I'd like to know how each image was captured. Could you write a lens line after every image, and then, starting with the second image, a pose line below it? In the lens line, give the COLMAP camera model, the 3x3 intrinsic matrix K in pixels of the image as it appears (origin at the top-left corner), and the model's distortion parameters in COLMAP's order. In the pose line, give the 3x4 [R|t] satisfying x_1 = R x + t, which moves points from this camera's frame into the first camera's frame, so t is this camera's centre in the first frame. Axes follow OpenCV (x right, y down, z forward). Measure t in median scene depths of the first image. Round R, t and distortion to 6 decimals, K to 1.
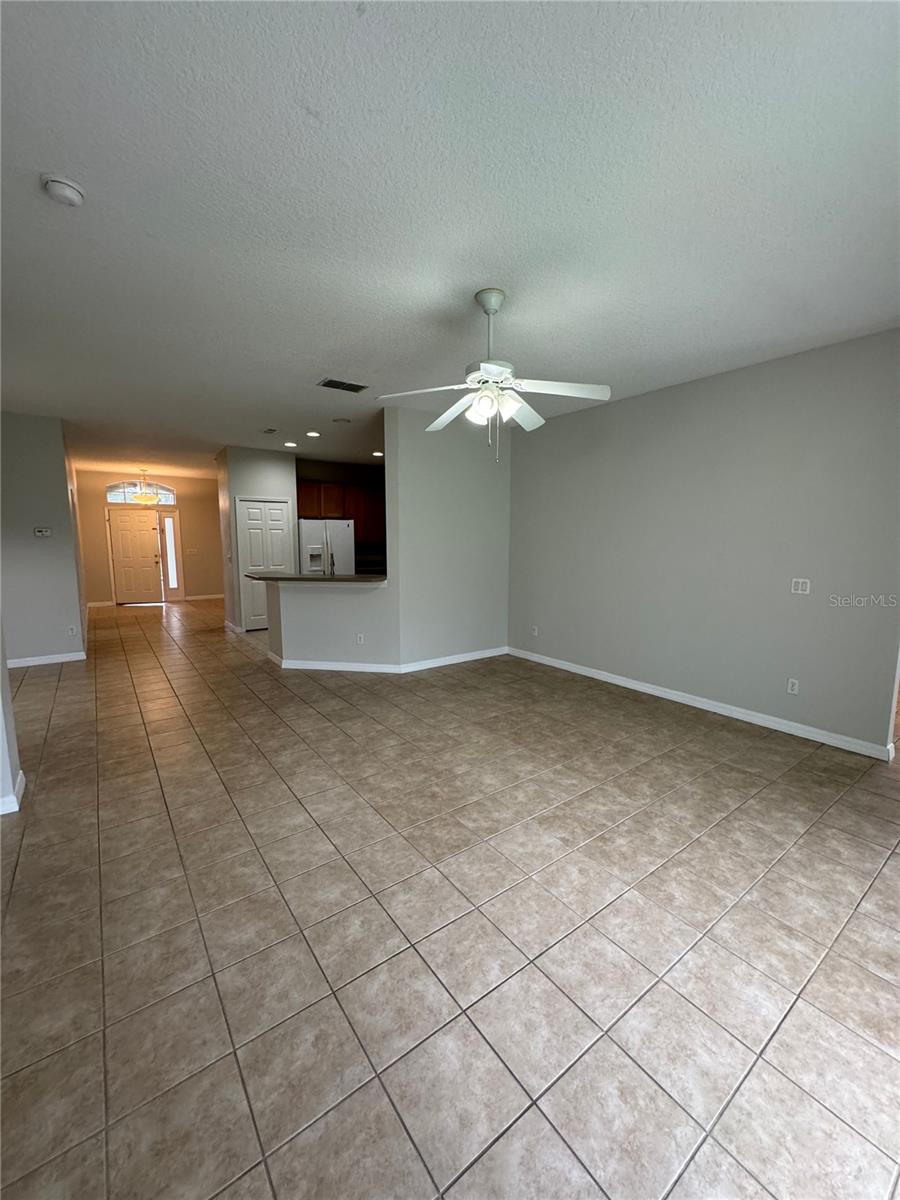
lens RADIAL K [[478.8, 0, 450.9], [0, 478.8, 596.4], [0, 0, 1]] dist [-0.001485, 0.000415]
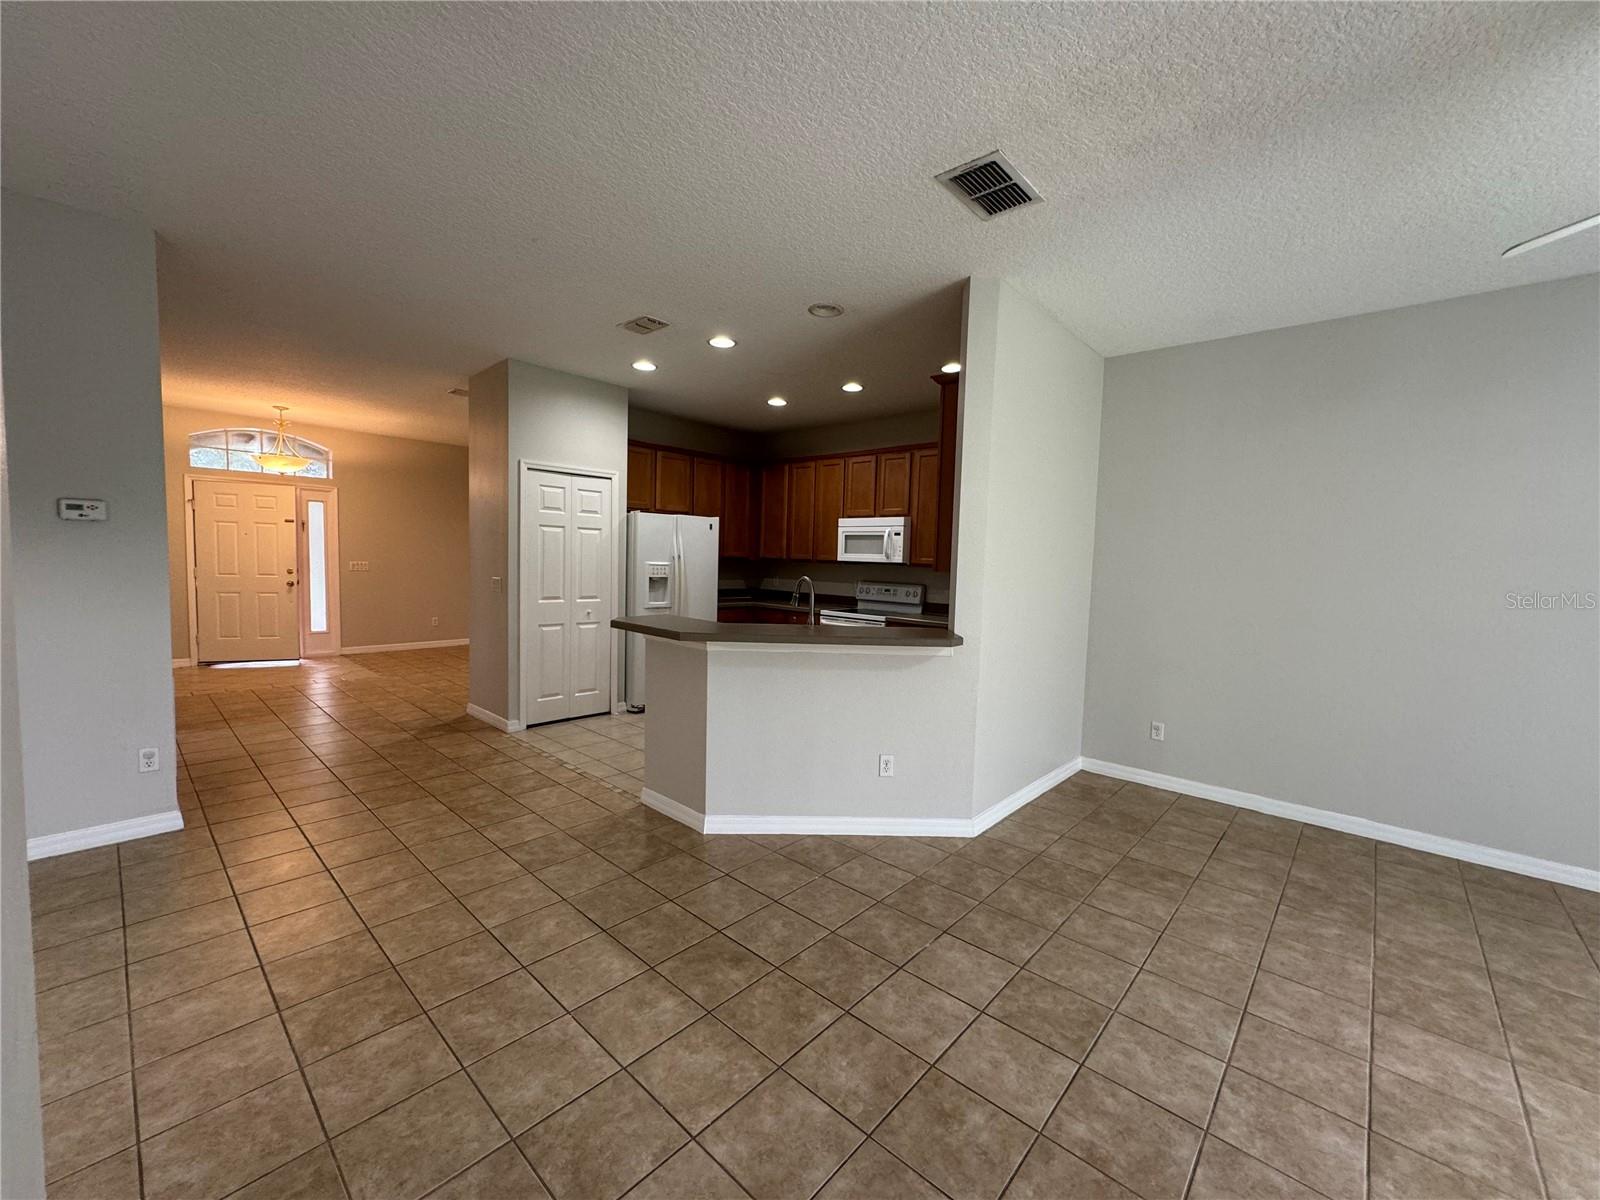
lens RADIAL K [[638.4, 0, 797.1], [0, 638.4, 599.6], [0, 0, 1]] dist [-0.001485, 0.000415]
pose [[0.981444, 0.014831, 0.191173, -0.638504], [-0.004757, 0.998581, -0.053046, -0.062477], [-0.191688, 0.051152, 0.980122, 0.645932]]
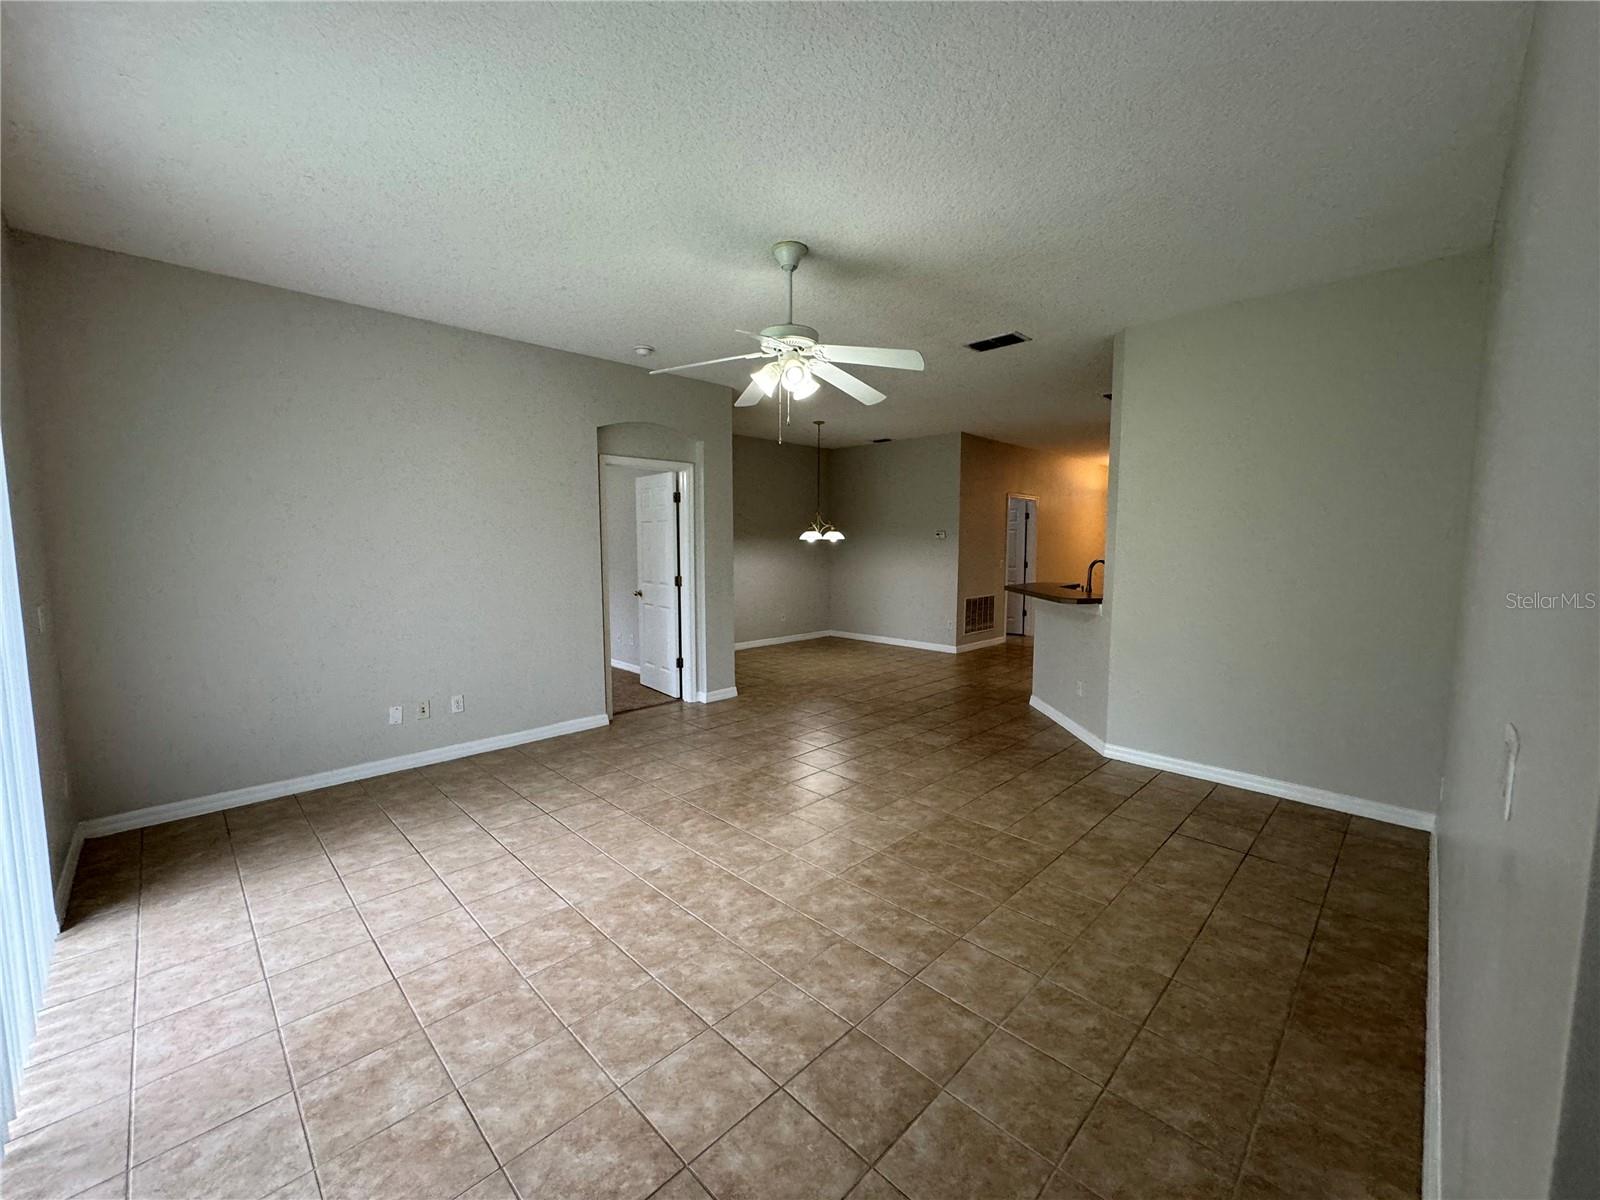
lens RADIAL K [[638.4, 0, 797.5], [0, 638.4, 600.7], [0, 0, 1]] dist [-0.001485, 0.000415]
pose [[0.149798, 0.090071, -0.984605, 1.010417], [-0.124153, 0.989673, 0.071646, -0.077824], [0.980891, 0.111509, 0.159433, 0.731443]]
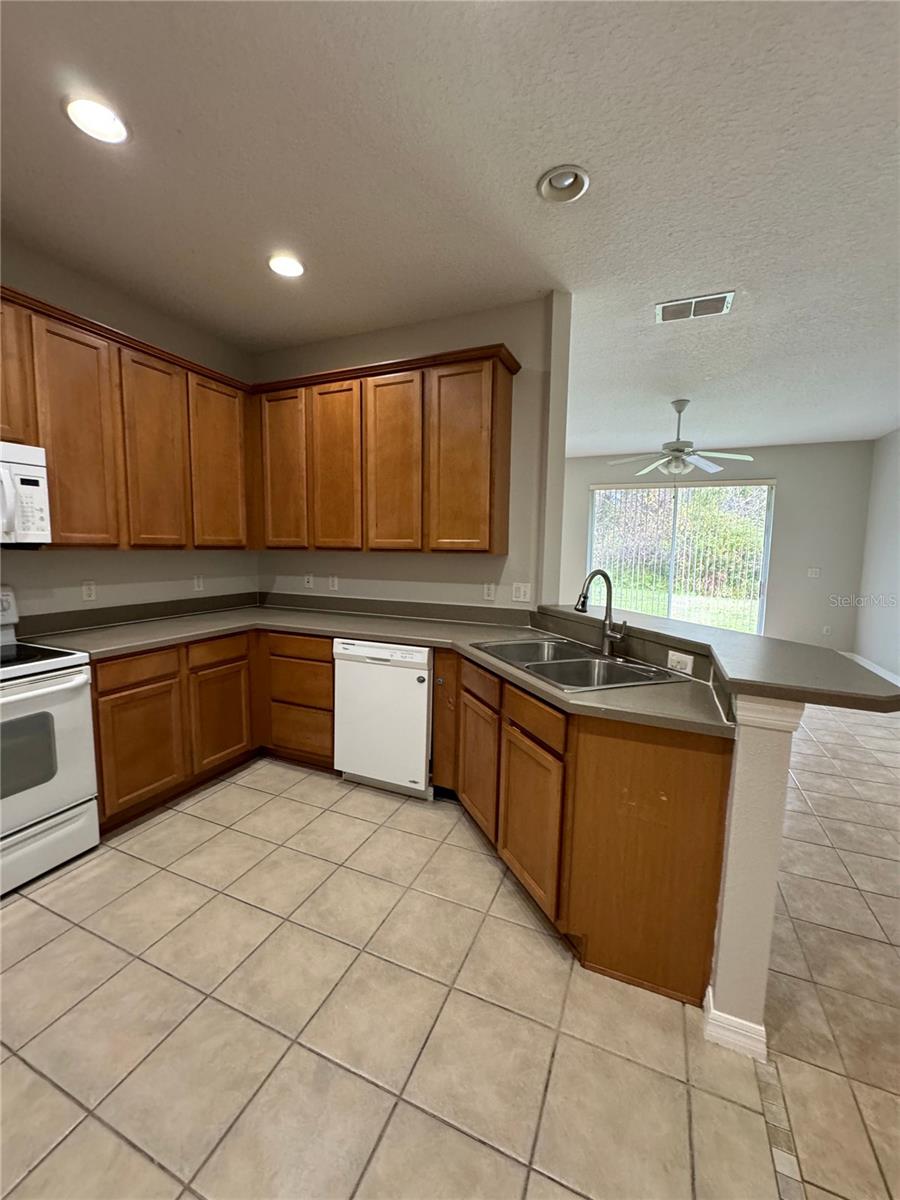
lens RADIAL K [[478.8, 0, 449.6], [0, 478.8, 597.4], [0, 0, 1]] dist [-0.001485, 0.000415]
pose [[-0.500151, -0.100928, 0.860036, -0.861474], [0.091530, 0.981459, 0.168406, -0.244897], [-0.861087, 0.162948, -0.481640, 2.161150]]
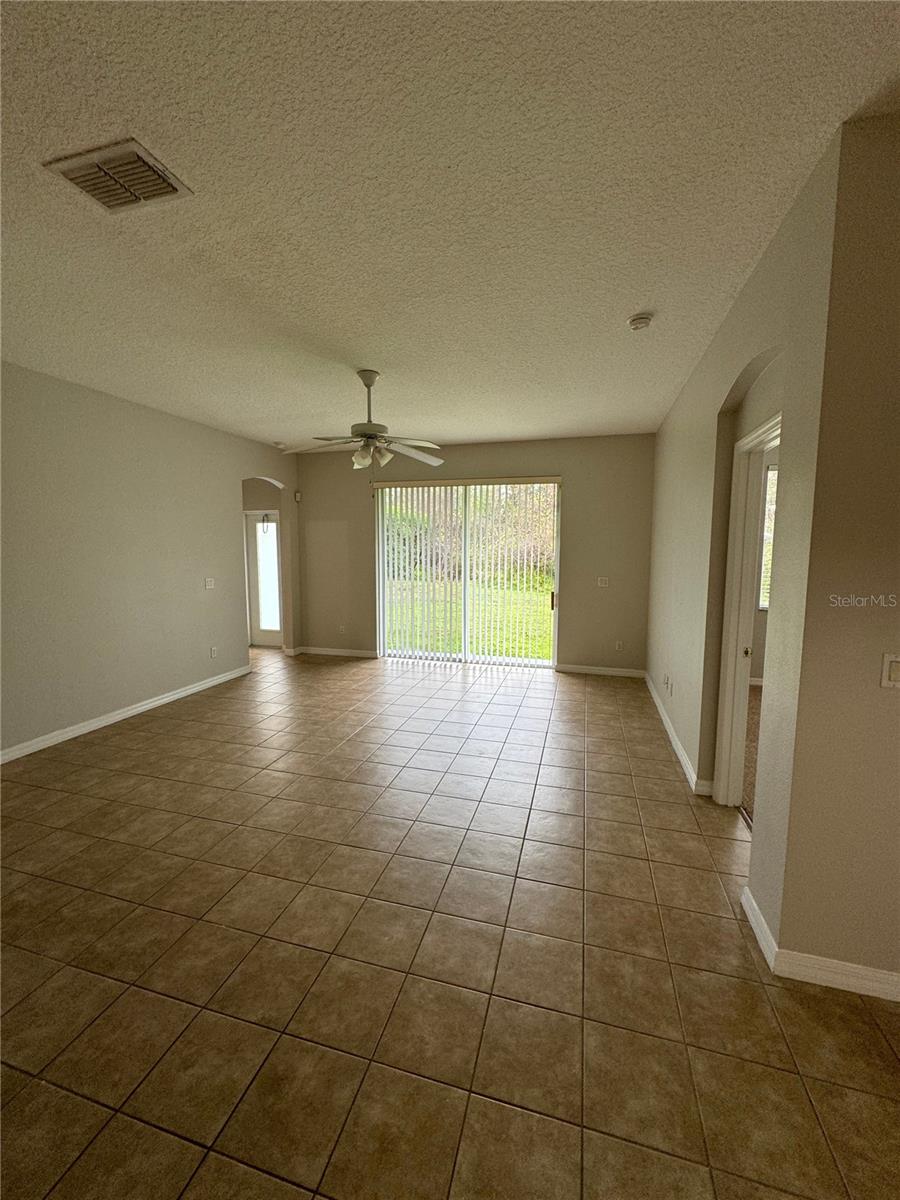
lens RADIAL K [[478.8, 0, 449.4], [0, 478.8, 597.7], [0, 0, 1]] dist [-0.001485, 0.000415]
pose [[-0.607627, -0.087305, 0.789409, -0.950515], [0.094103, 0.979025, 0.180709, -0.189220], [-0.788628, 0.184089, -0.586666, 1.397450]]
